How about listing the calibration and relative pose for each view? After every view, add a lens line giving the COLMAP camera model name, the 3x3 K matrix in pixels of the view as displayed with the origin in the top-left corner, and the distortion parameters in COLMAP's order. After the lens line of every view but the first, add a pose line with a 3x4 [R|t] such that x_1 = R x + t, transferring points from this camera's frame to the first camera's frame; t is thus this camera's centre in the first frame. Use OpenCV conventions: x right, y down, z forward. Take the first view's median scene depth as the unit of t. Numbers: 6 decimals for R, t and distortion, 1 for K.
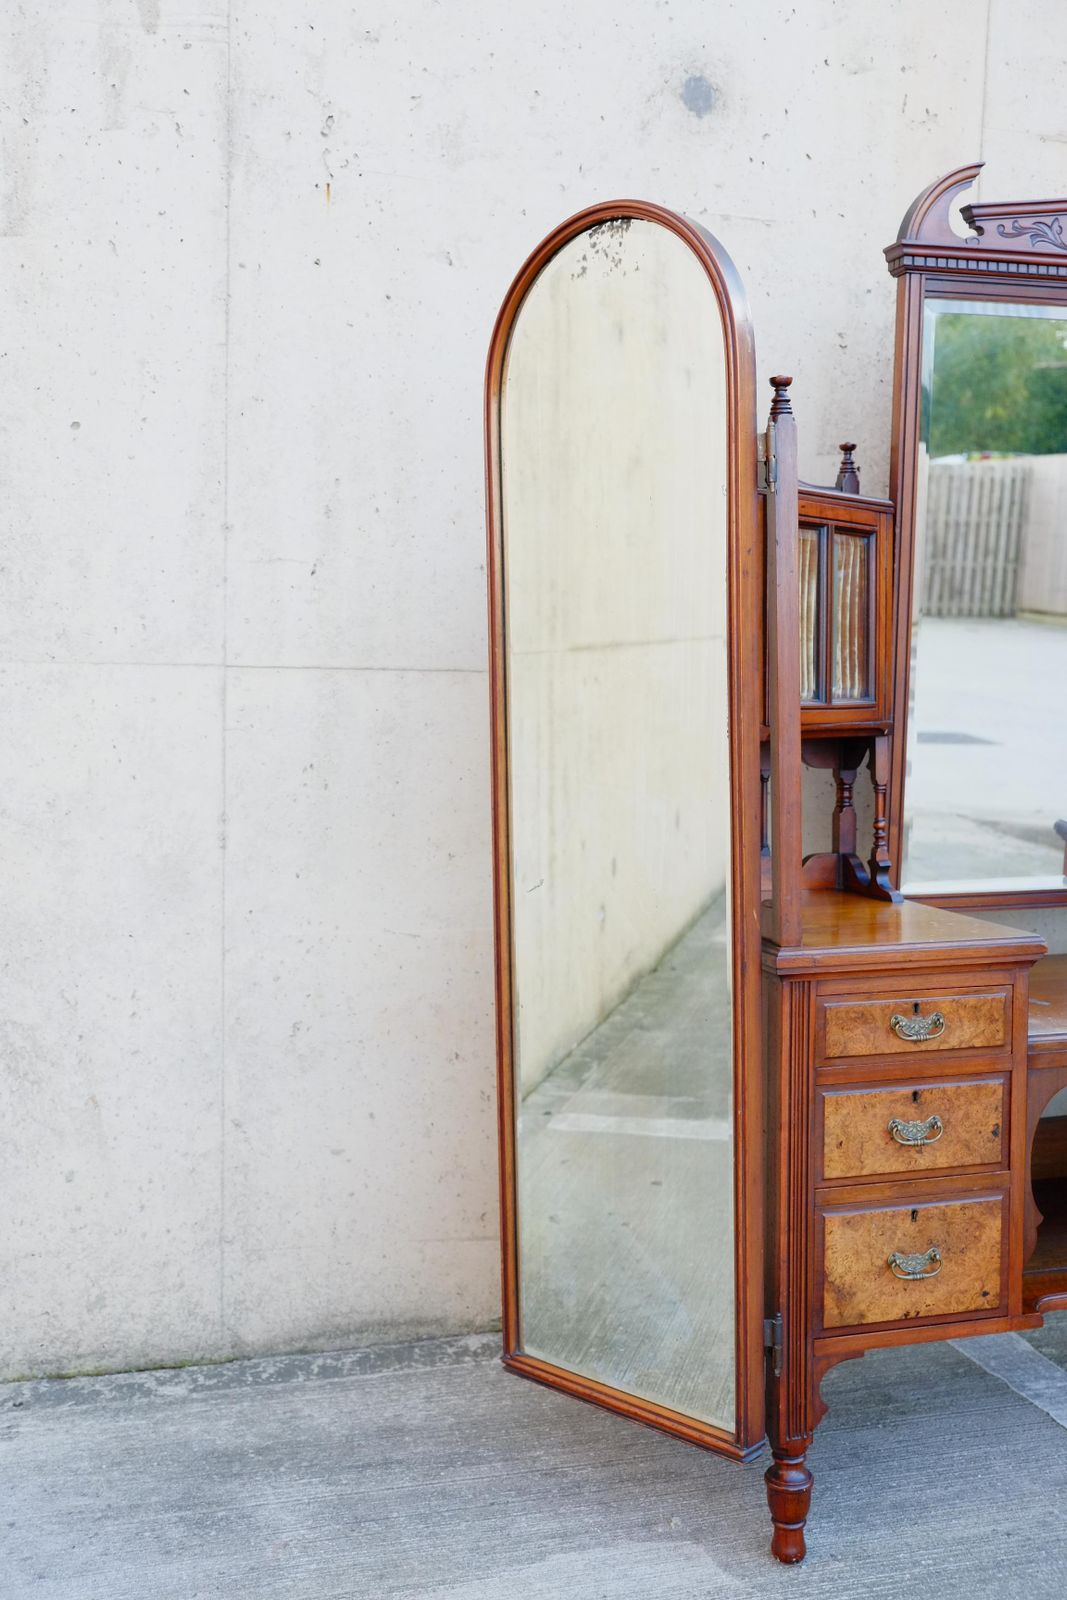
lens RADIAL K [[1655.7, 0, 566.8], [0, 1655.7, 807.4], [0, 0, 1]] dist [-0.003569, 0.000000]
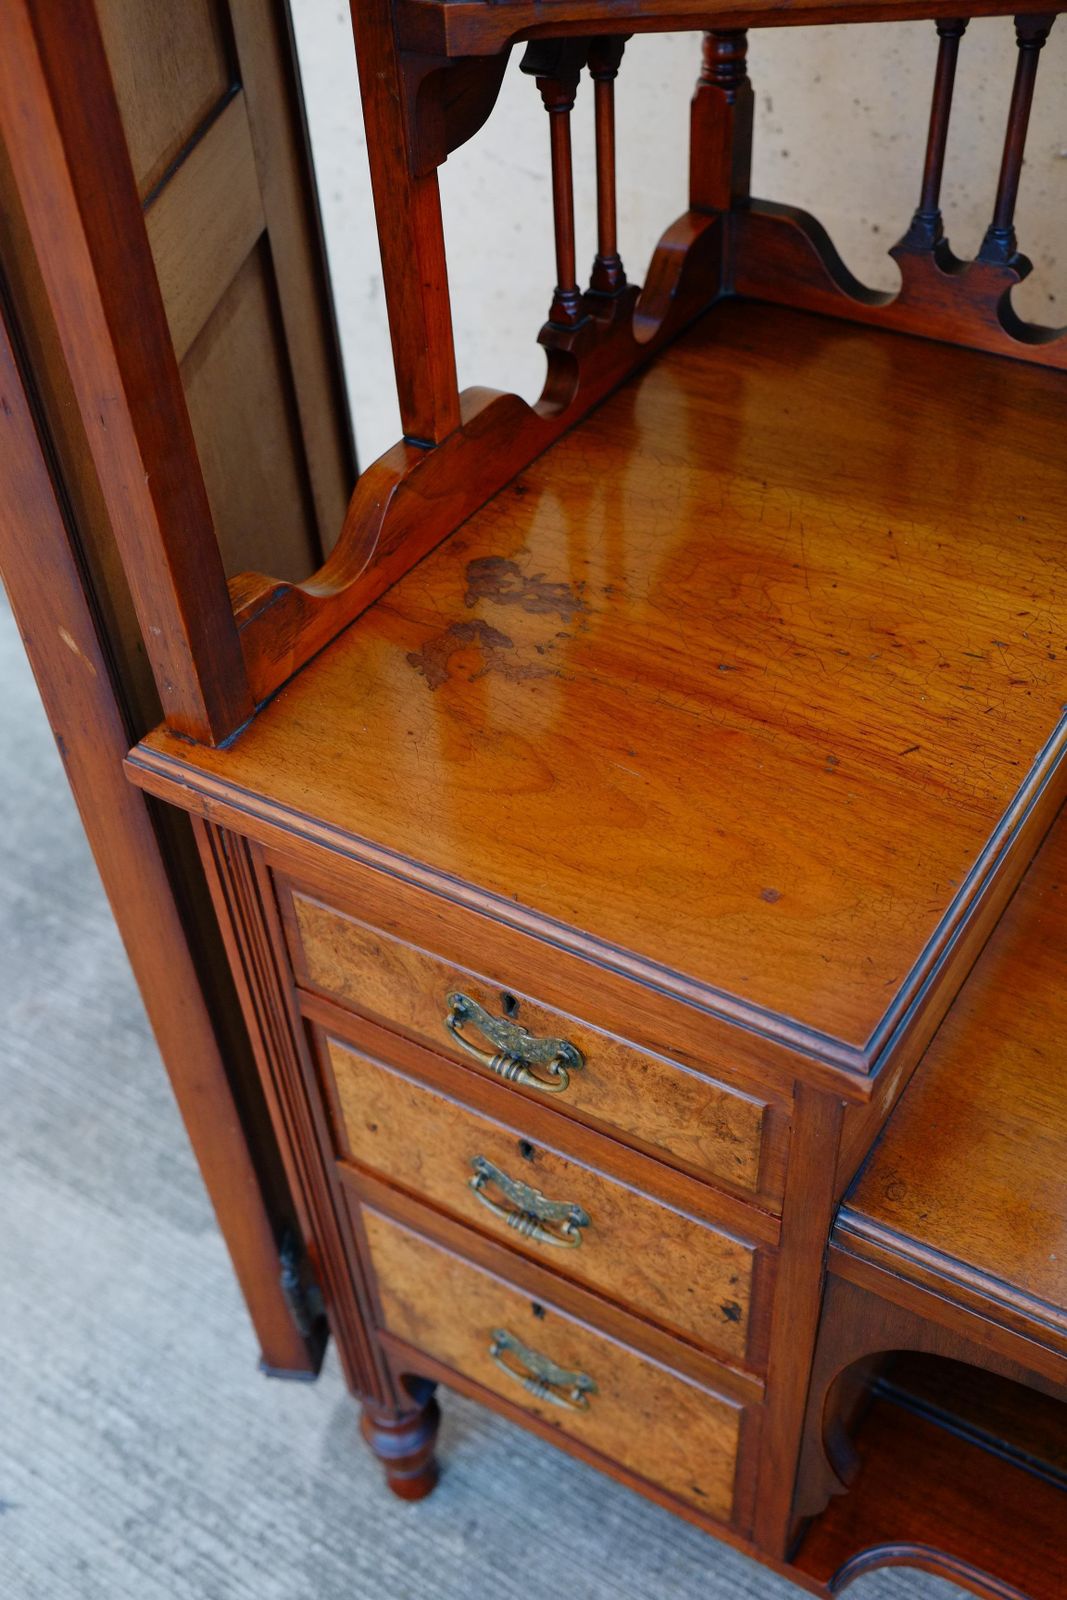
lens RADIAL K [[1642.3, 0, 535.2], [0, 1642.3, 800.4], [0, 0, 1]] dist [-0.004148, 0.000000]
pose [[0.670838, 0.483546, -0.562280, 0.335664], [-0.009773, 0.763893, 0.645268, -0.120820], [0.741539, -0.427376, 0.517175, 0.716330]]
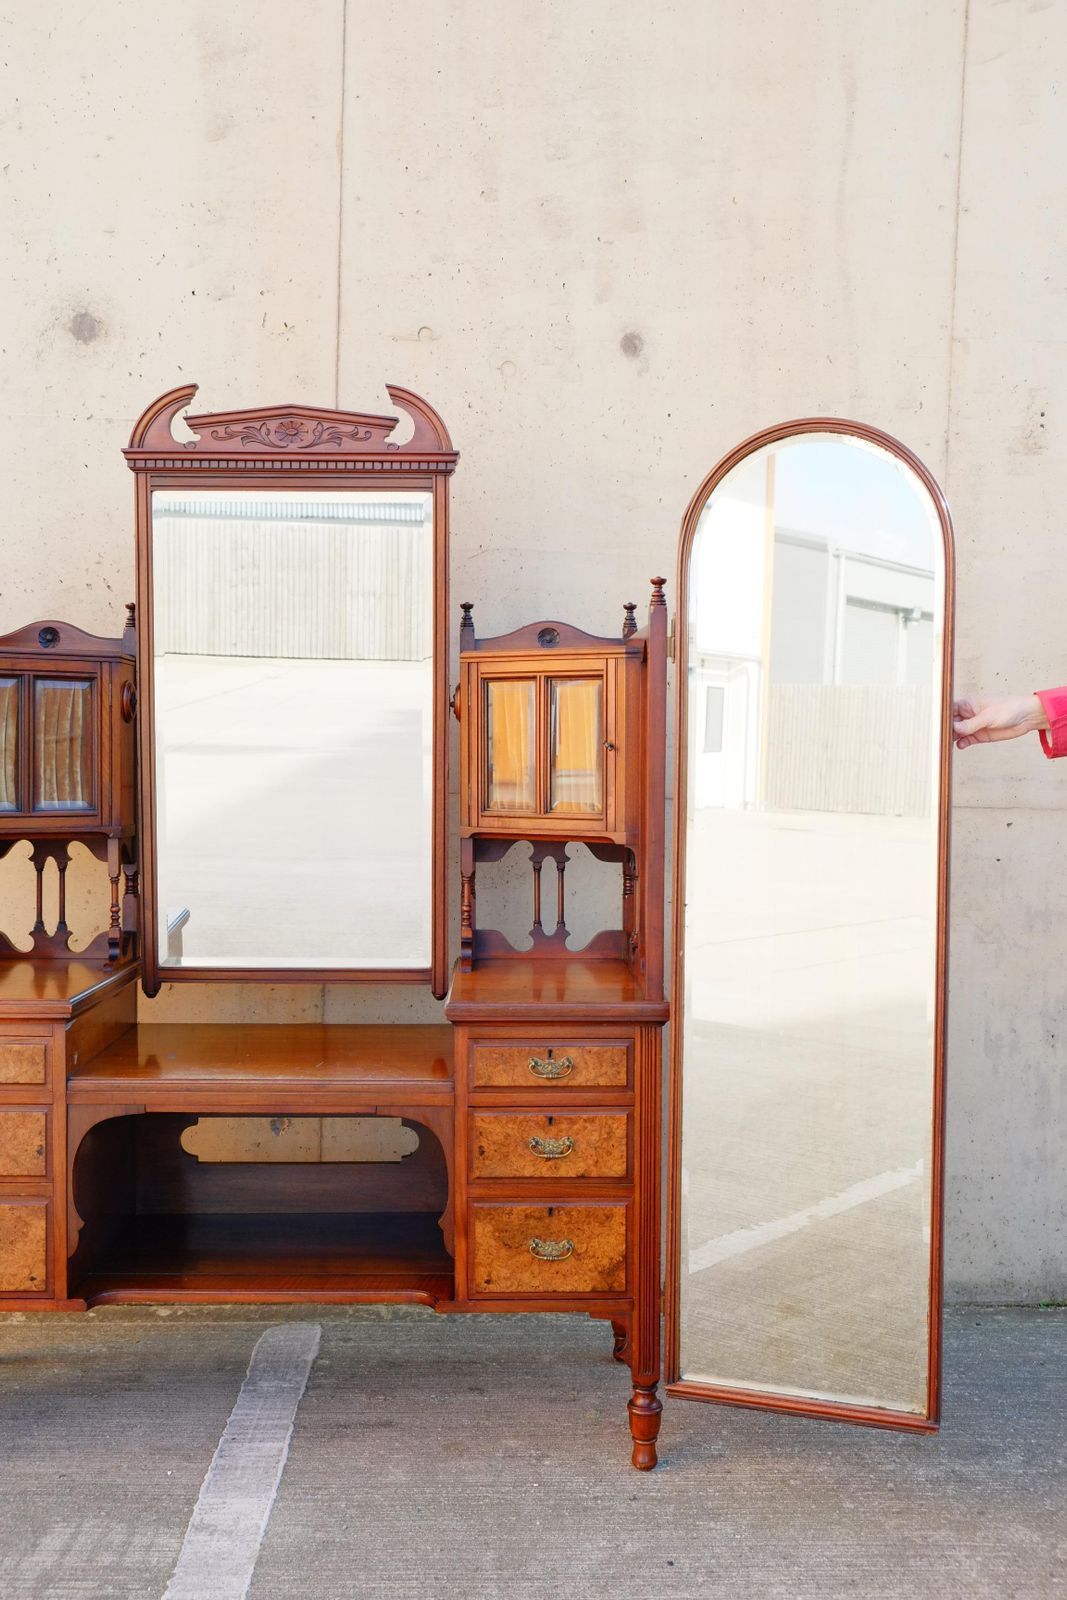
lens RADIAL K [[1652.3, 0, 547.8], [0, 1652.3, 810.9], [0, 0, 1]] dist [-0.003188, 0.000000]
pose [[0.965617, 0.020788, -0.259137, 0.841905], [-0.031138, 0.998870, -0.035900, -0.029313], [0.258098, 0.042734, 0.965173, -0.125664]]
